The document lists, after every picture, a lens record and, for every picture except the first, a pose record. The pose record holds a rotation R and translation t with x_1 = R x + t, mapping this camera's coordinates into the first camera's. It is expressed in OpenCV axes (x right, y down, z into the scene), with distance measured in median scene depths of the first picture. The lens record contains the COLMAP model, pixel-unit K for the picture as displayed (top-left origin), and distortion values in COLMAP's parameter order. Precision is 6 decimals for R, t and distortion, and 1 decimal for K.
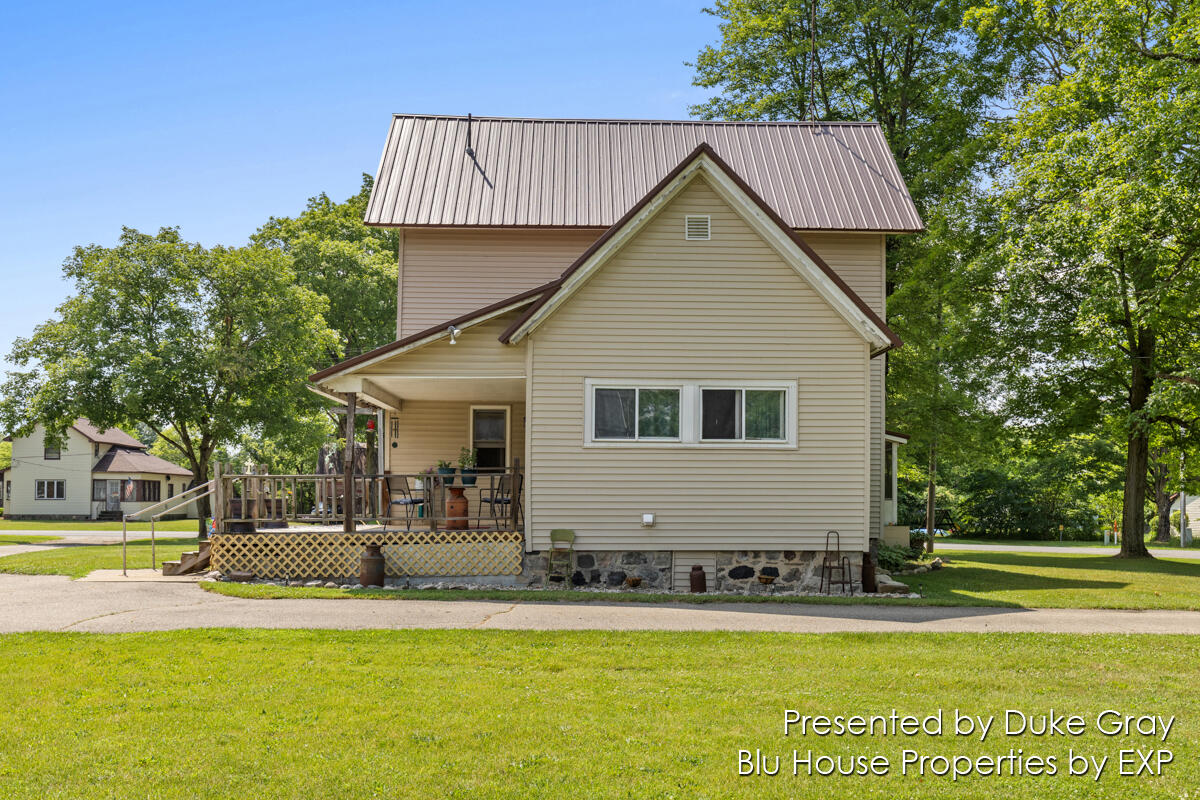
lens RADIAL K [[1028.1, 0, 598.0], [0, 1028.1, 395.9], [0, 0, 1]] dist [0.010196, 0.000626]
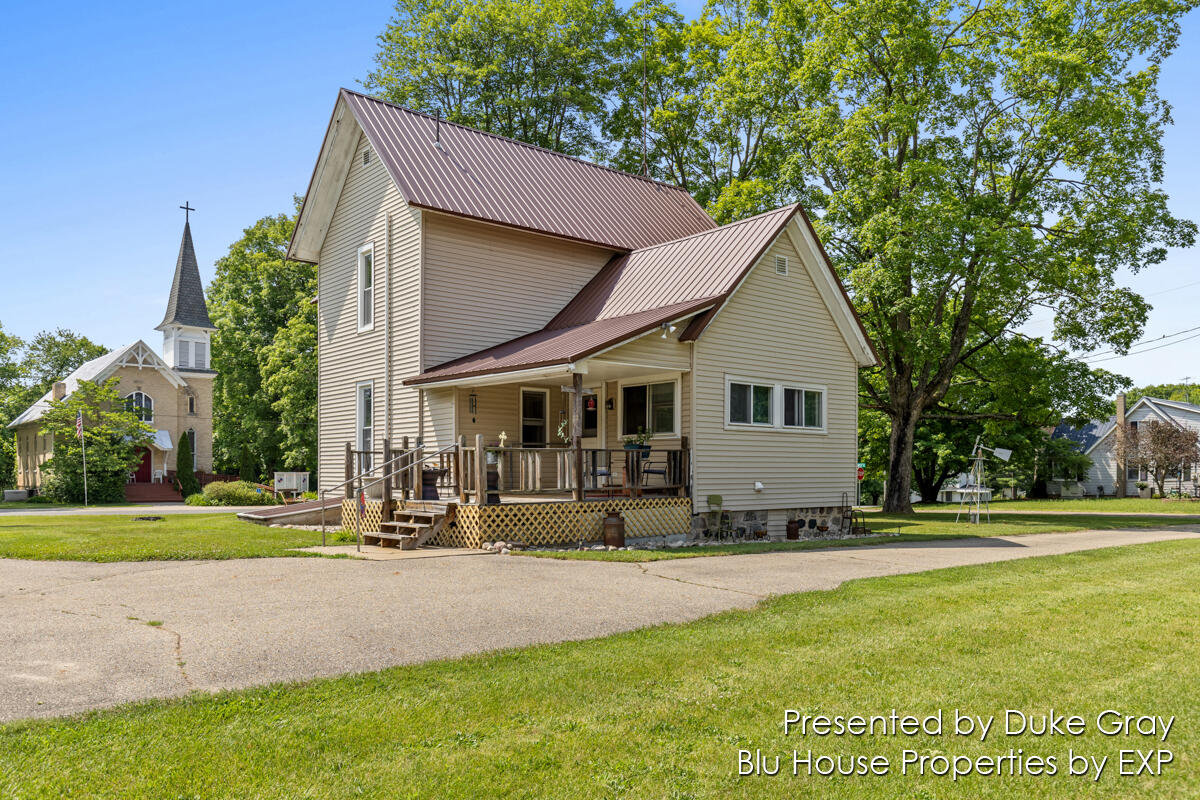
lens RADIAL K [[896.5, 0, 599.9], [0, 896.5, 408.2], [0, 0, 1]] dist [-0.003502, 0.000108]
pose [[0.784335, 0.041149, 0.618971, -0.809811], [-0.058089, 0.998285, 0.007243, 0.025295], [-0.617612, -0.041636, 0.785380, 0.236737]]
